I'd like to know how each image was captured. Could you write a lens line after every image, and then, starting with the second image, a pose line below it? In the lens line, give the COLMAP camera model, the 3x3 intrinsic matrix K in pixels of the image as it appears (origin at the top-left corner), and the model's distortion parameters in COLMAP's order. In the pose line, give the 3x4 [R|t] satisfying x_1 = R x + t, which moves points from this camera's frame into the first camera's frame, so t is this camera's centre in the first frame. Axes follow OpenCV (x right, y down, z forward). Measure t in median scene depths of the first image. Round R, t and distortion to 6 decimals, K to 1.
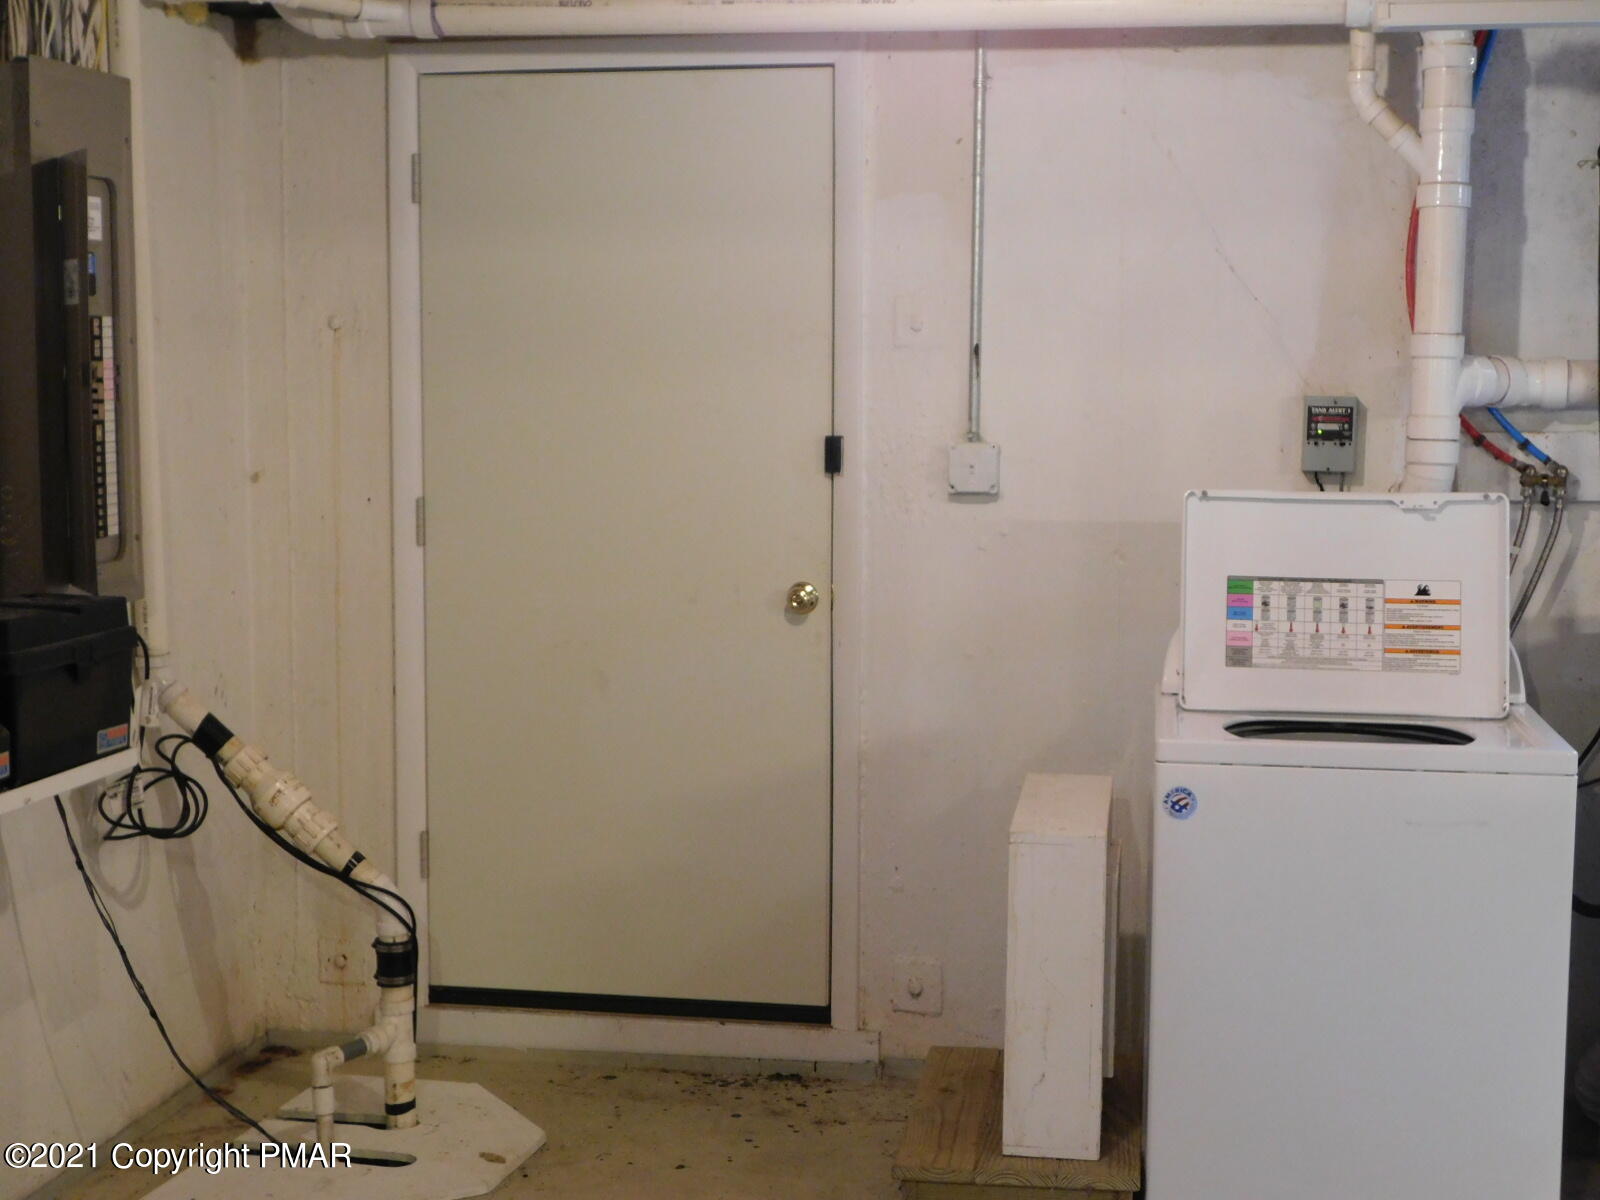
lens RADIAL K [[2337.7, 0, 801.4], [0, 2337.7, 596.7], [0, 0, 1]] dist [0.029720, 0.000000]
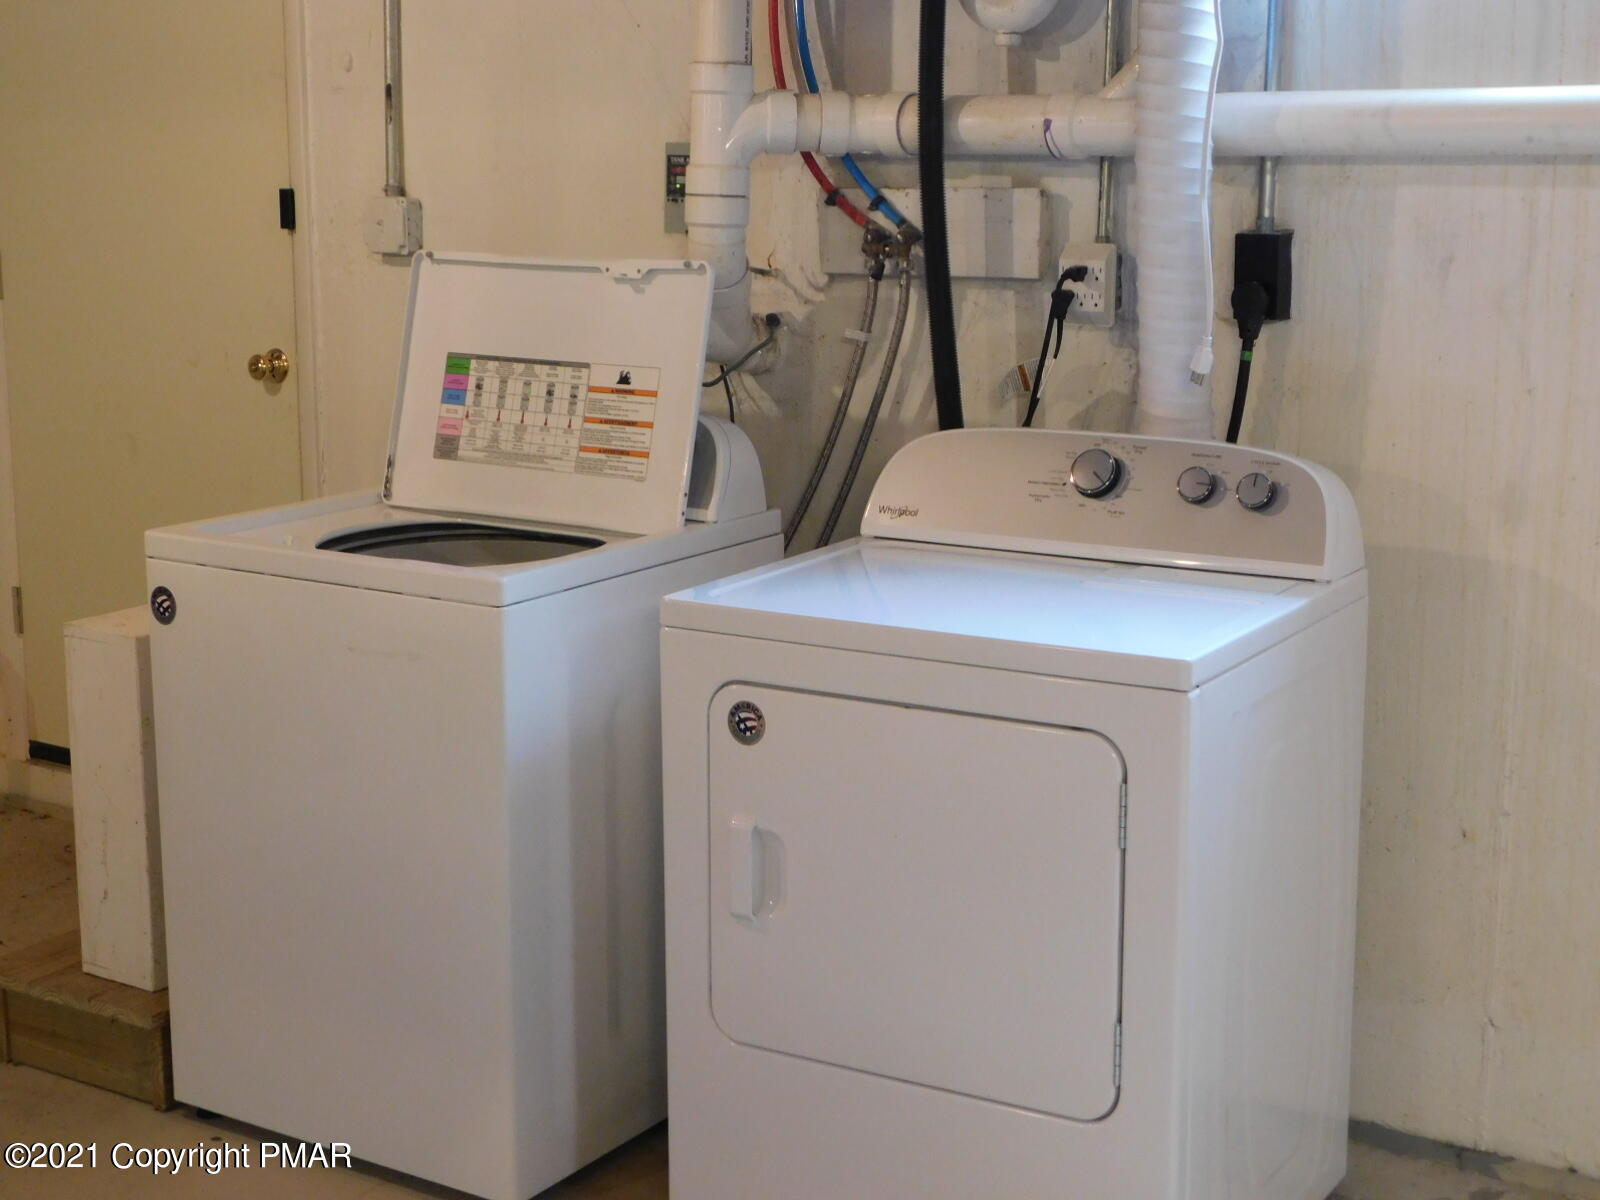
lens RADIAL K [[2337.7, 0, 799.6], [0, 2337.7, 601.9], [0, 0, 1]] dist [0.029720, 0.000000]
pose [[0.913362, 0.077540, -0.399696, 0.653923], [-0.039879, 0.994015, 0.101708, -0.010491], [0.405190, -0.076957, 0.910988, 0.266572]]
